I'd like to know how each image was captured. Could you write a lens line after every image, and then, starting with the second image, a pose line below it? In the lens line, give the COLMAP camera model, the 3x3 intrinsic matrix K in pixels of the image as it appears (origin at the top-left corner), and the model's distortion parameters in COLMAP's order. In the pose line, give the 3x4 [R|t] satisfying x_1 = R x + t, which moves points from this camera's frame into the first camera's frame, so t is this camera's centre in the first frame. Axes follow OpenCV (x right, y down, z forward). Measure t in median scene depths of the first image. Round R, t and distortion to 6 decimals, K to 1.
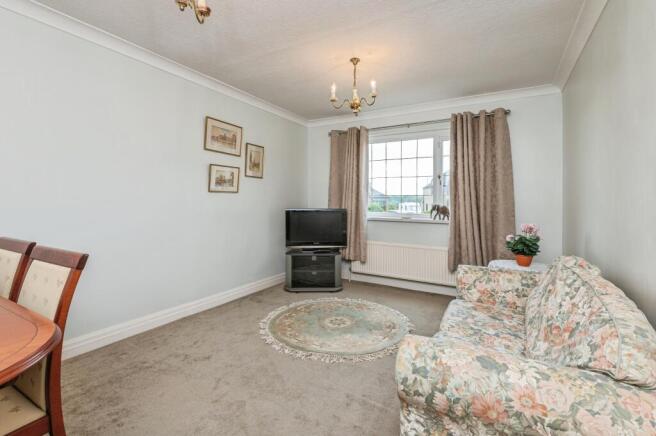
lens RADIAL K [[300.8, 0, 320.9], [0, 300.8, 204.9], [0, 0, 1]] dist [-0.000587, -0.002227]
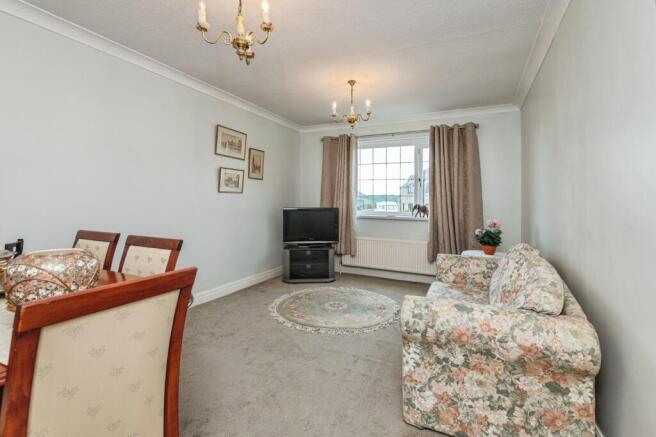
lens RADIAL K [[300.8, 0, 321.5], [0, 300.8, 201.1], [0, 0, 1]] dist [-0.000587, -0.002227]
pose [[0.997285, 0.002448, 0.073592, -0.081710], [-0.001701, 0.999946, -0.010215, -0.000347], [-0.073613, 0.010062, 0.997236, -0.146033]]
